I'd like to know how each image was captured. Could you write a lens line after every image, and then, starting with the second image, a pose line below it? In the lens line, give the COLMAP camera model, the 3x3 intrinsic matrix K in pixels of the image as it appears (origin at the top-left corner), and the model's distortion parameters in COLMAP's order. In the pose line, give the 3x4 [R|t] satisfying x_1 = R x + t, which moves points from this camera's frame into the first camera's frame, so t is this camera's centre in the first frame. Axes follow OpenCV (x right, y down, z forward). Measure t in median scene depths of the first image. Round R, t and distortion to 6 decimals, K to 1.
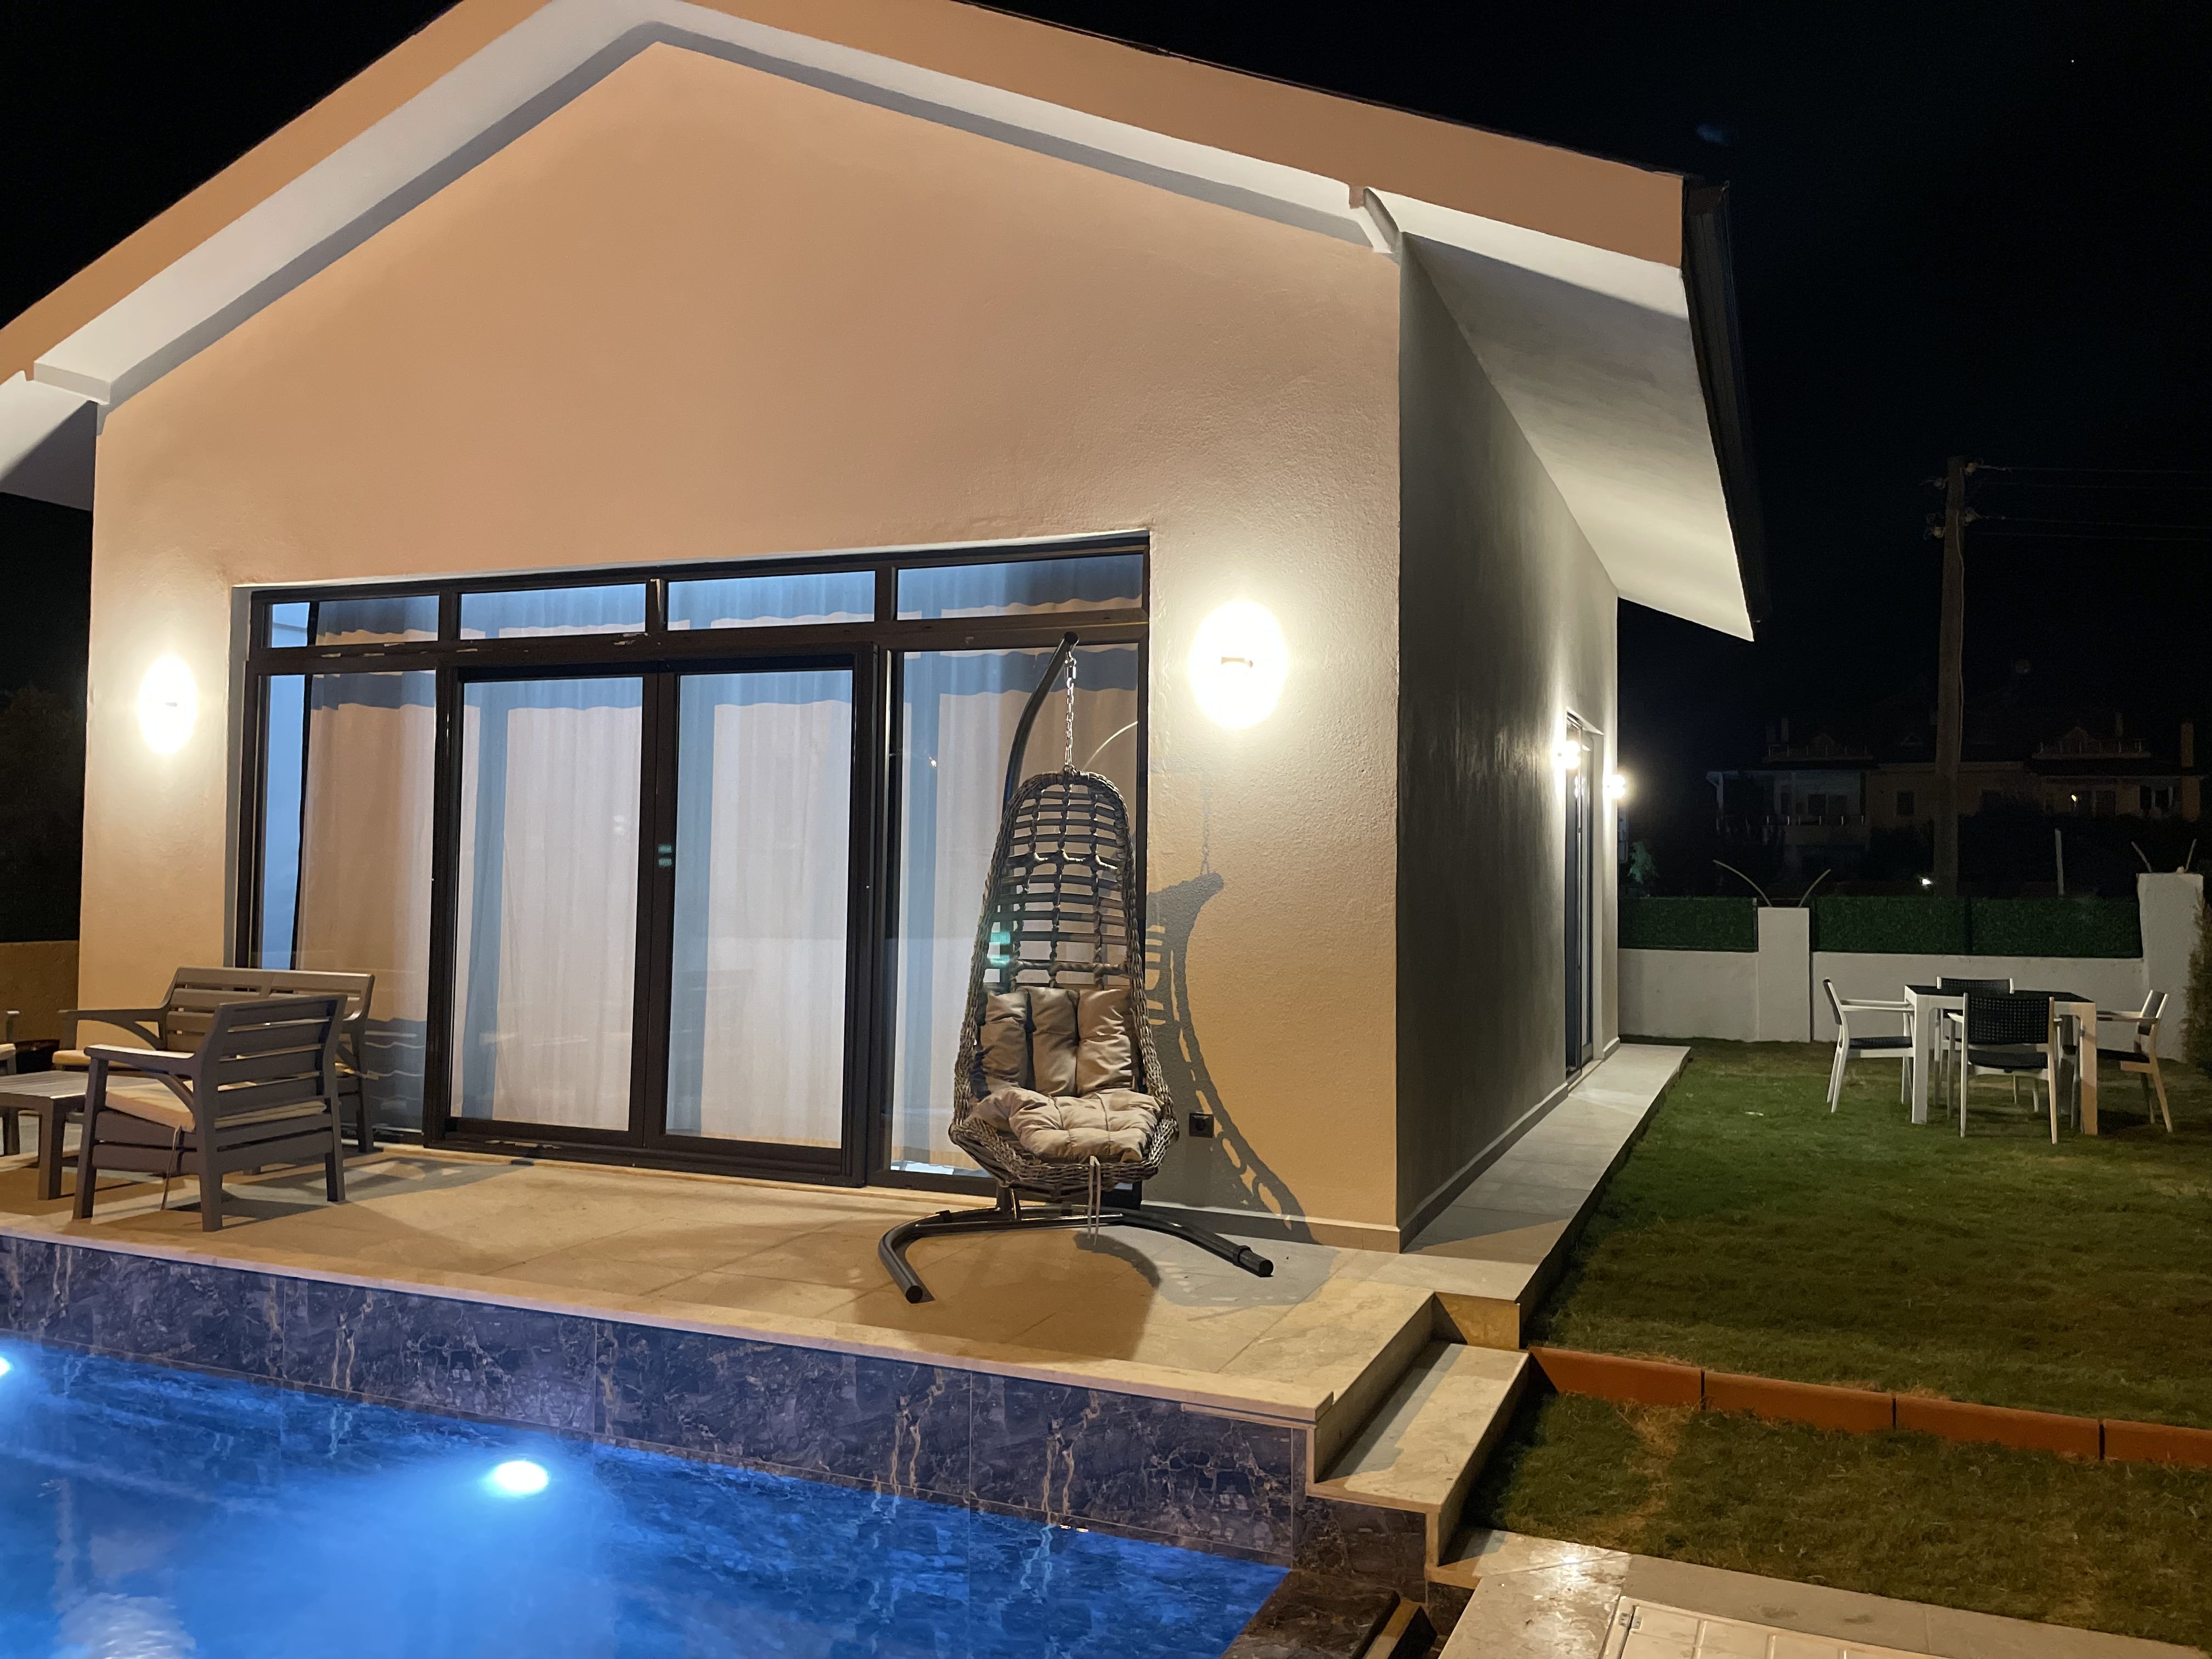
lens RADIAL K [[1692.5, 0, 1115.7], [0, 1692.5, 786.9], [0, 0, 1]] dist [0.110696, -0.152384]
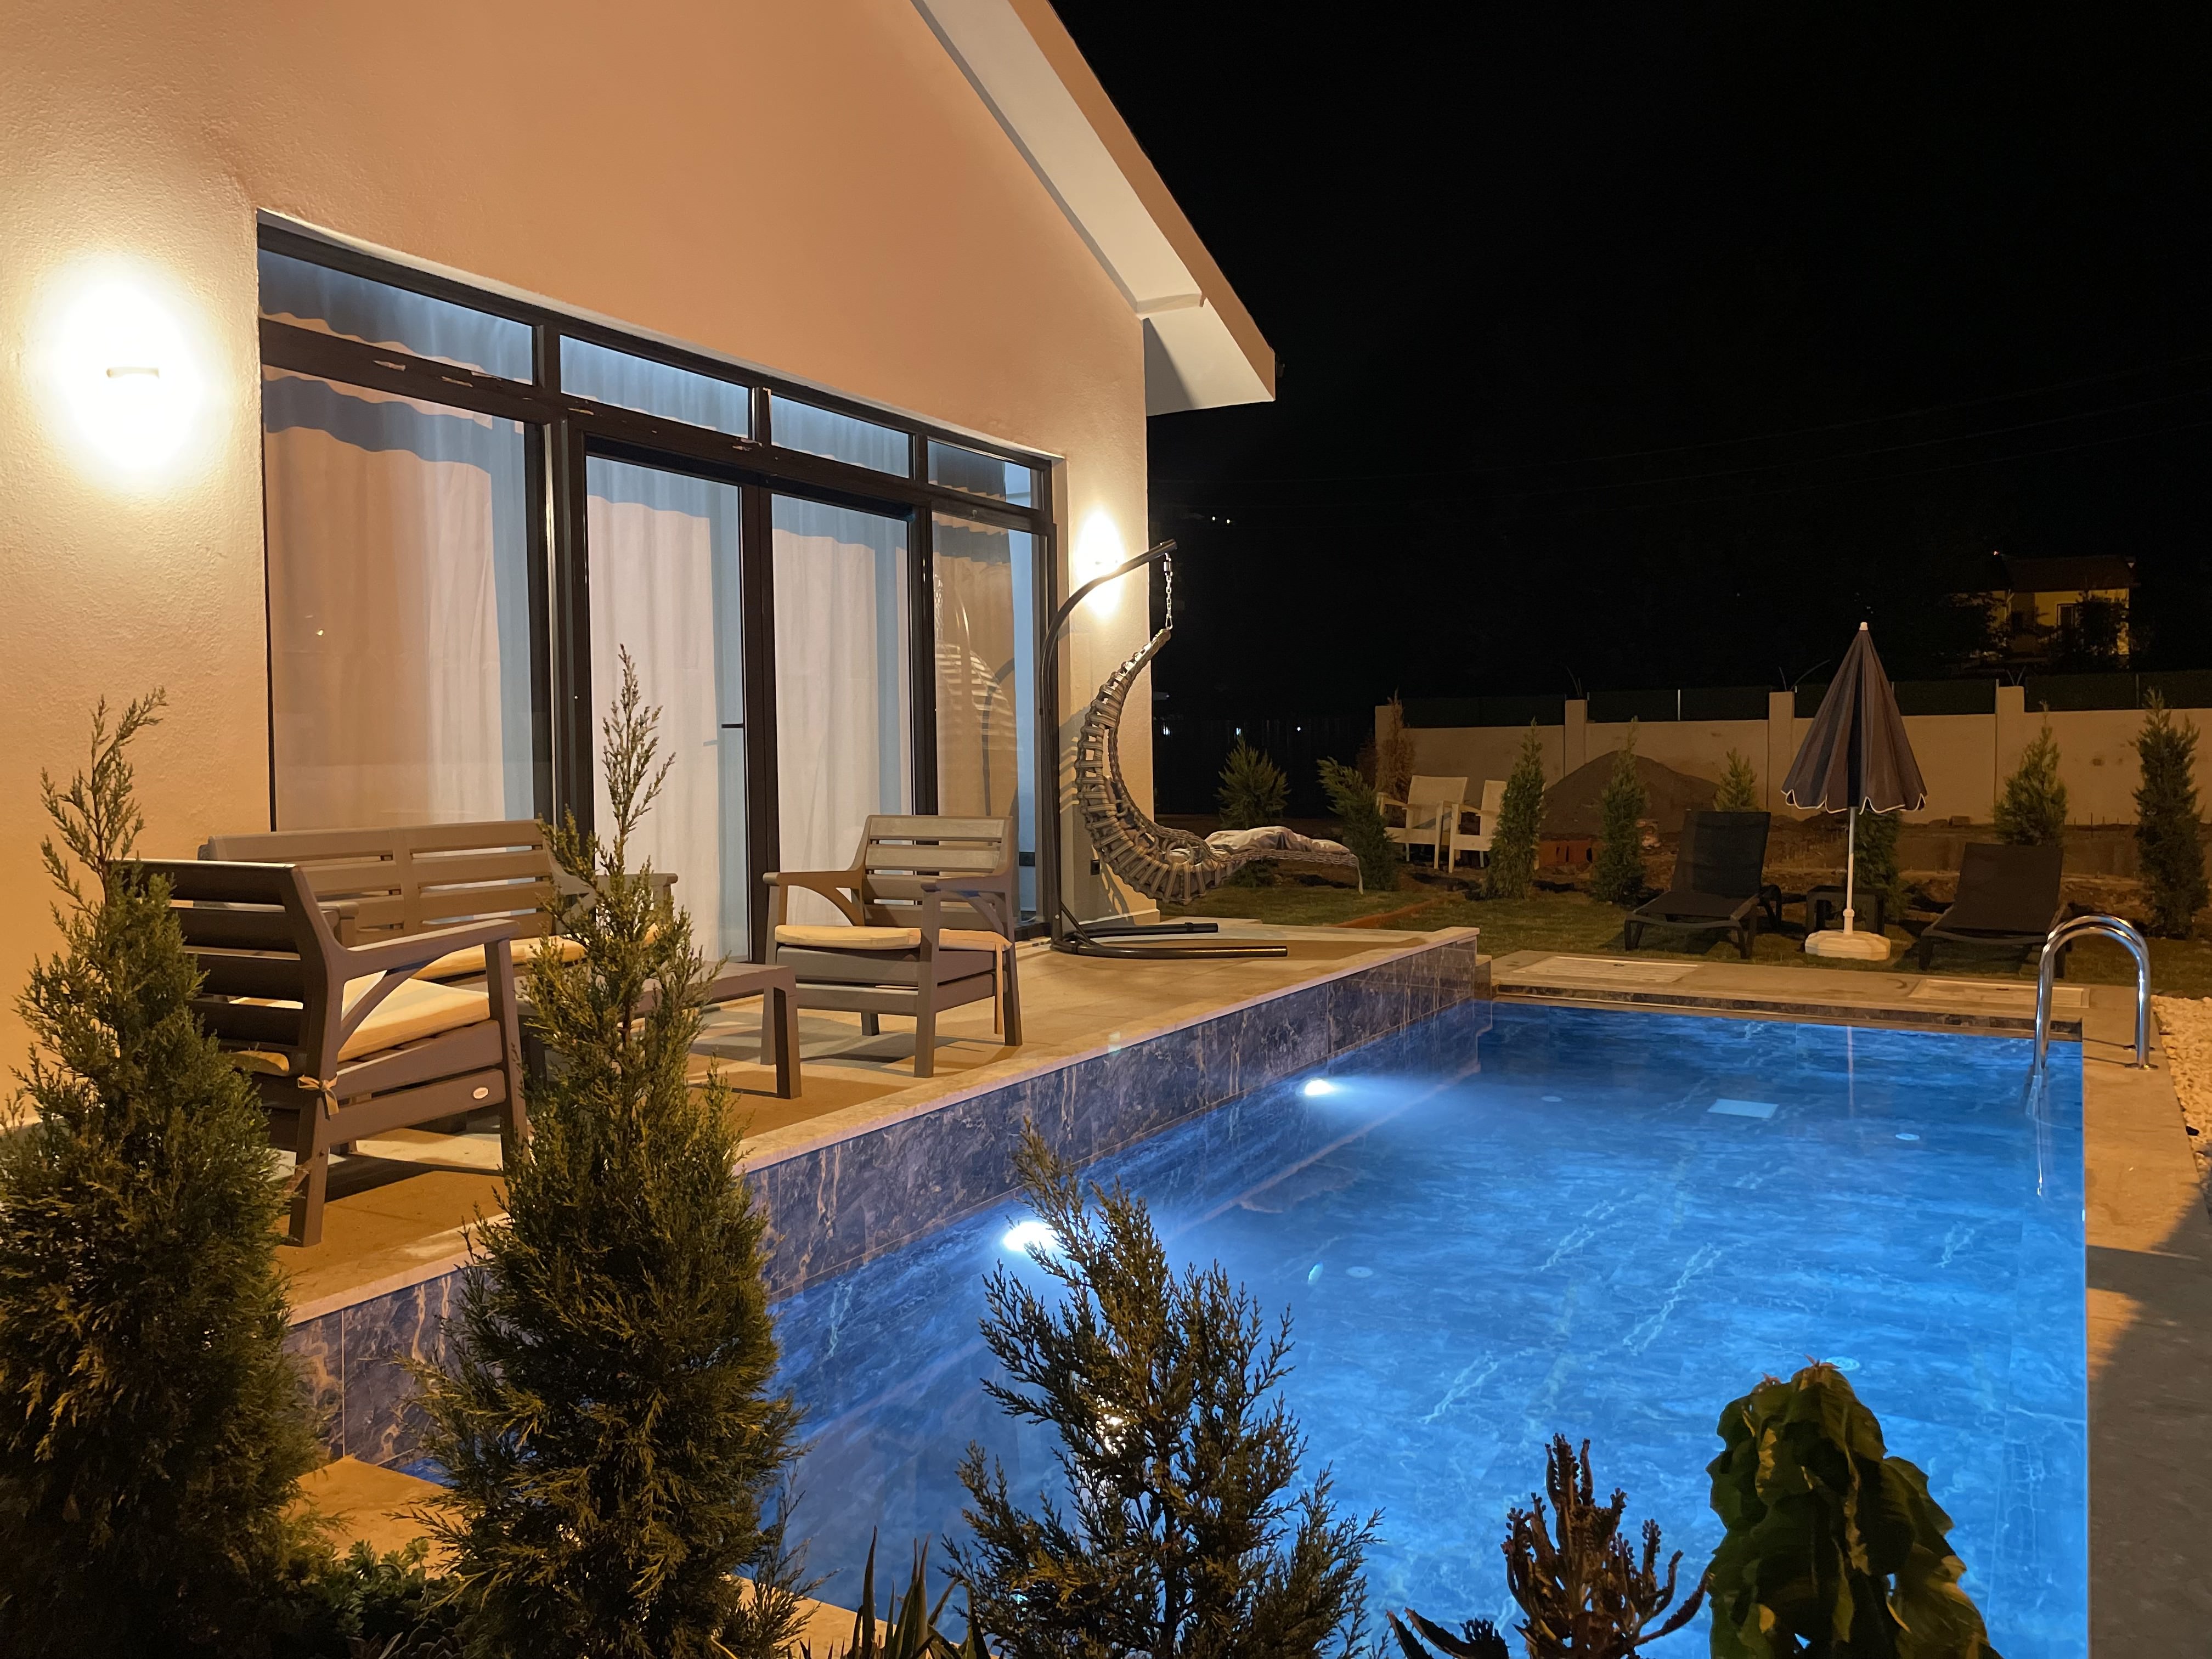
lens RADIAL K [[1692.5, 0, 1115.7], [0, 1692.5, 786.9], [0, 0, 1]] dist [0.110696, -0.152384]
pose [[0.073770, -0.028591, 0.996865, -1.350274], [-0.028001, 0.999135, 0.030729, 0.074582], [-0.996882, -0.030180, 0.072906, 0.808959]]
